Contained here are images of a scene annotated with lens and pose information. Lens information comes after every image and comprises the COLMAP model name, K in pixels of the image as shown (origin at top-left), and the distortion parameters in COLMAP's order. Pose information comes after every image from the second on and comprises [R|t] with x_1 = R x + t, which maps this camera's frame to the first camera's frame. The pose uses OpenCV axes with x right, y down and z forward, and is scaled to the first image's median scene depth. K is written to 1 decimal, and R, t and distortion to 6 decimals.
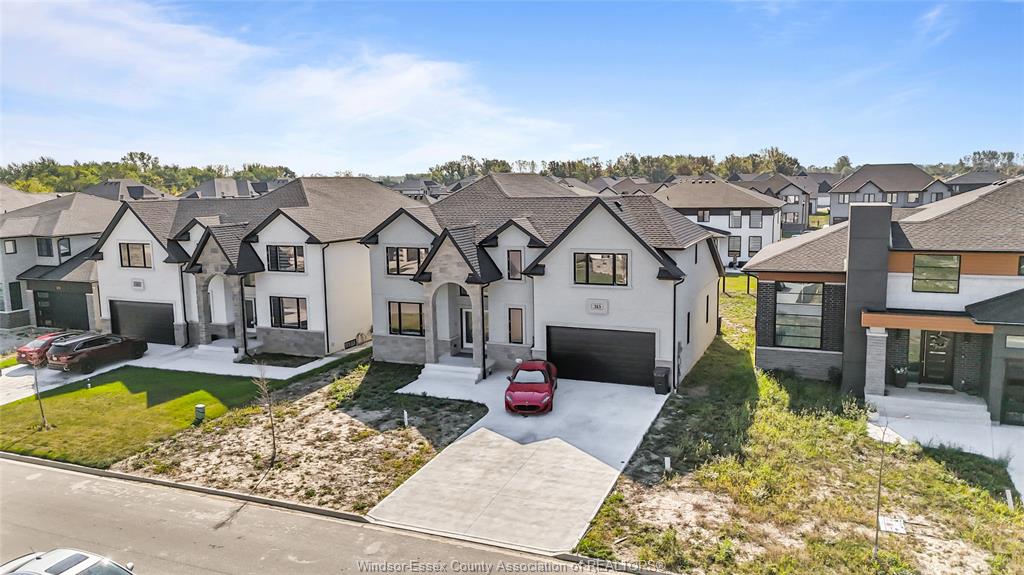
lens RADIAL K [[752.6, 0, 512.0], [0, 752.6, 287.5], [0, 0, 1]] dist [0.078251, -0.076469]
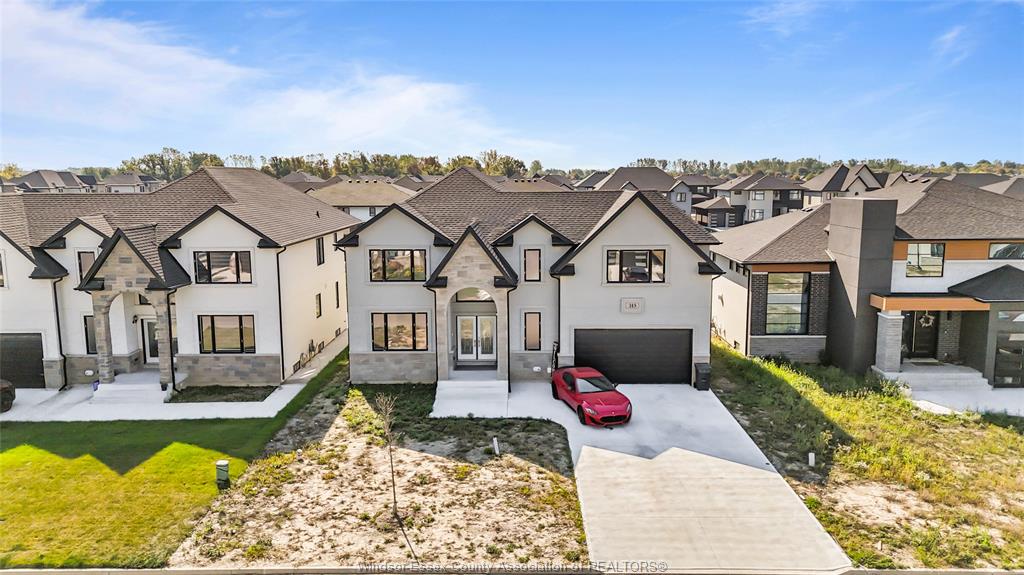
lens RADIAL K [[752.6, 0, 512.0], [0, 752.6, 287.5], [0, 0, 1]] dist [0.078251, -0.076469]
pose [[0.925515, -0.043937, 0.376154, -0.402933], [0.043522, 0.999006, 0.009606, -0.013994], [-0.376202, 0.007480, 0.926507, 0.174393]]
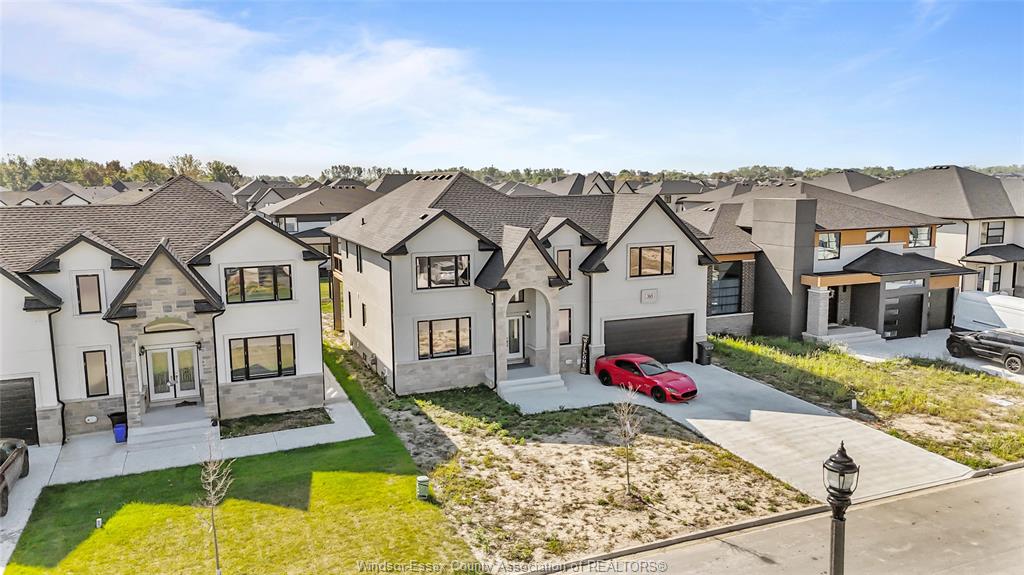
lens RADIAL K [[752.6, 0, 512.0], [0, 752.6, 287.5], [0, 0, 1]] dist [0.078251, -0.076469]
pose [[0.697255, -0.091705, 0.710933, -0.819824], [0.100422, 0.994499, 0.029793, -0.040329], [-0.709754, 0.050620, 0.702629, 0.394686]]
